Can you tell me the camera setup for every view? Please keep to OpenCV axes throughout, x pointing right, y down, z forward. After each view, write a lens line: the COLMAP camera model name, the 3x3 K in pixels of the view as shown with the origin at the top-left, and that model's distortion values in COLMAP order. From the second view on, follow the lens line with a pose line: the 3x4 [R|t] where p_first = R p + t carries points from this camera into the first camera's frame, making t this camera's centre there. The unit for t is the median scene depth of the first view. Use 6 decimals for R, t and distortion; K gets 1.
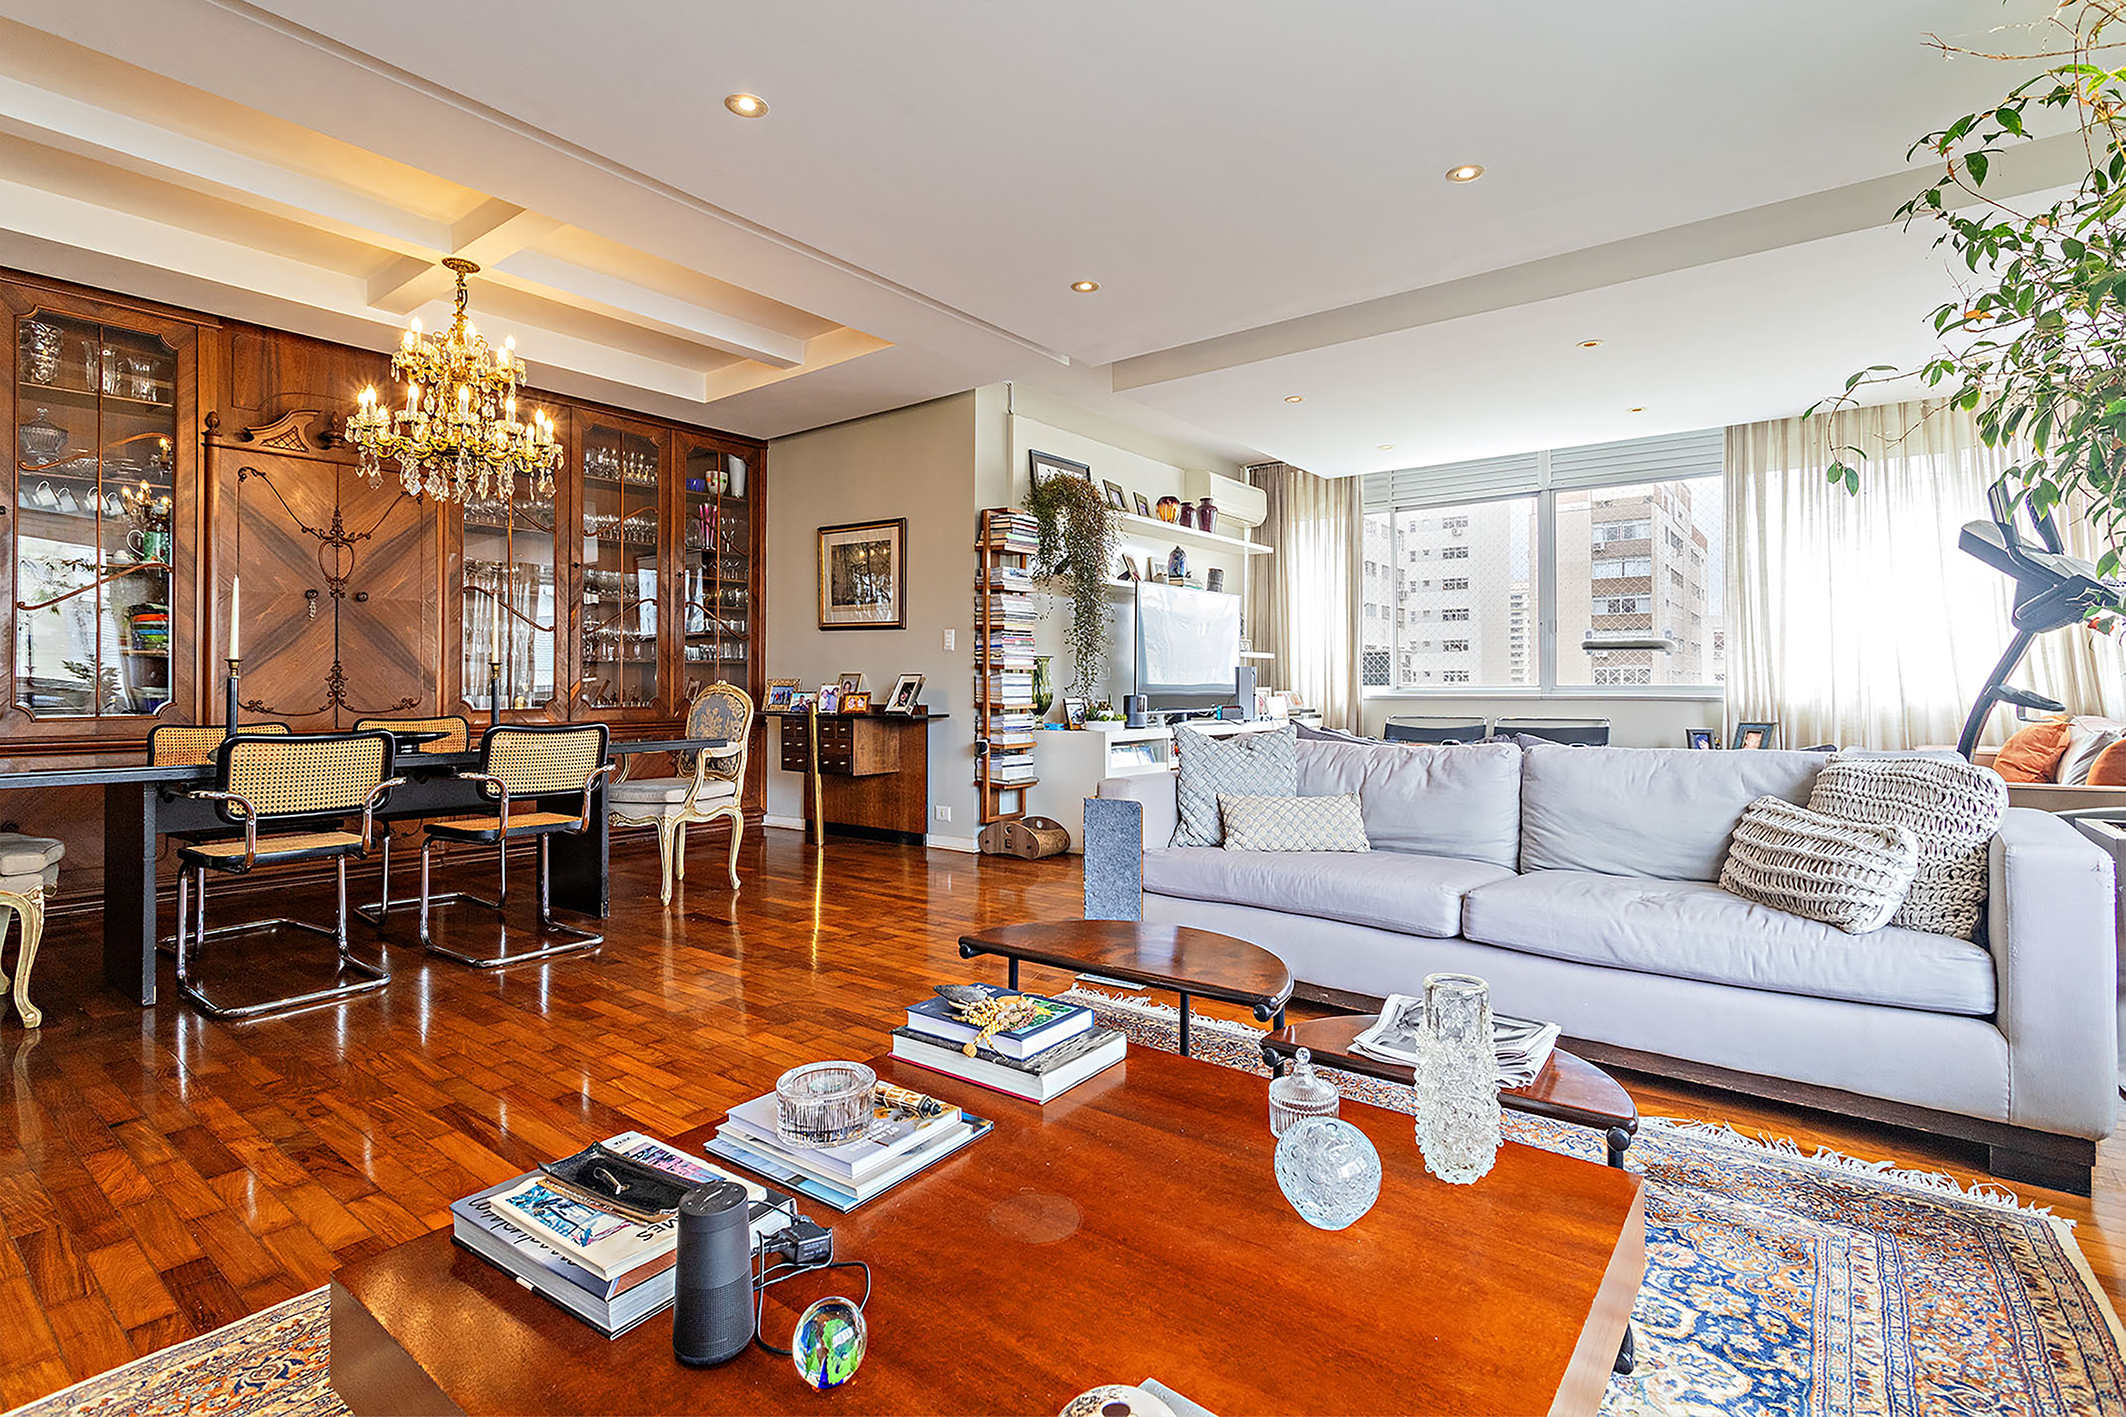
lens RADIAL K [[1016.2, 0, 1019.3], [0, 1016.2, 671.8], [0, 0, 1]] dist [-0.001167, 0.000149]
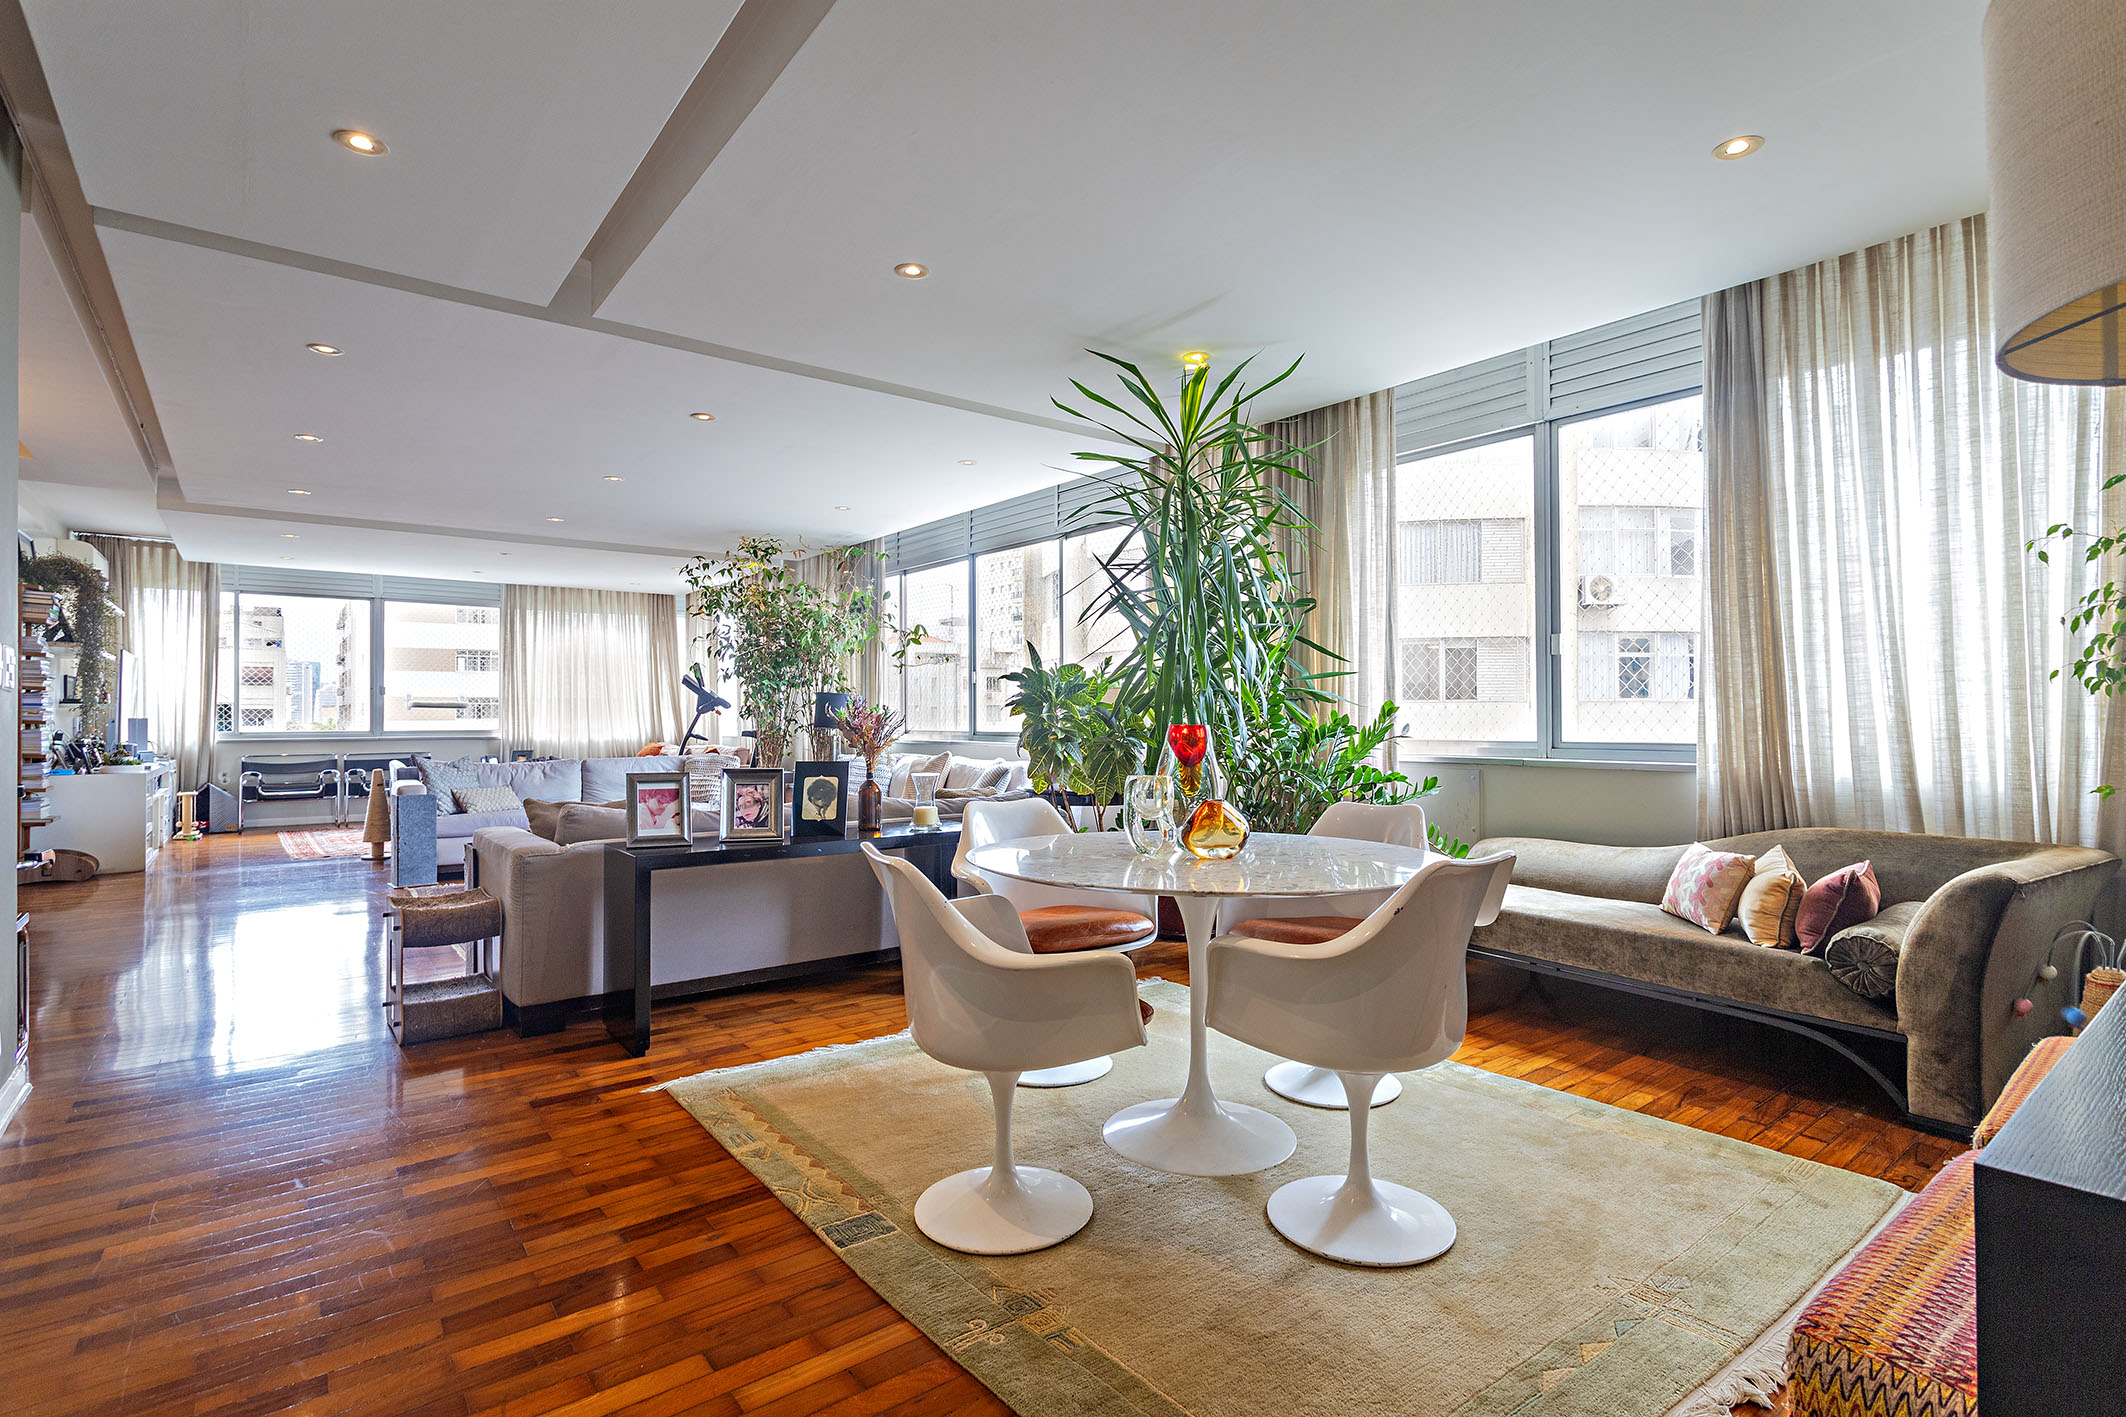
lens RADIAL K [[1023.2, 0, 1066.1], [0, 1023.2, 695.2], [0, 0, 1]] dist [0.018122, 0.000031]
pose [[0.250355, 0.022799, 0.967886, -0.795408], [-0.007847, 0.999738, -0.021520, -0.018361], [-0.968122, -0.002207, 0.250468, -0.379243]]
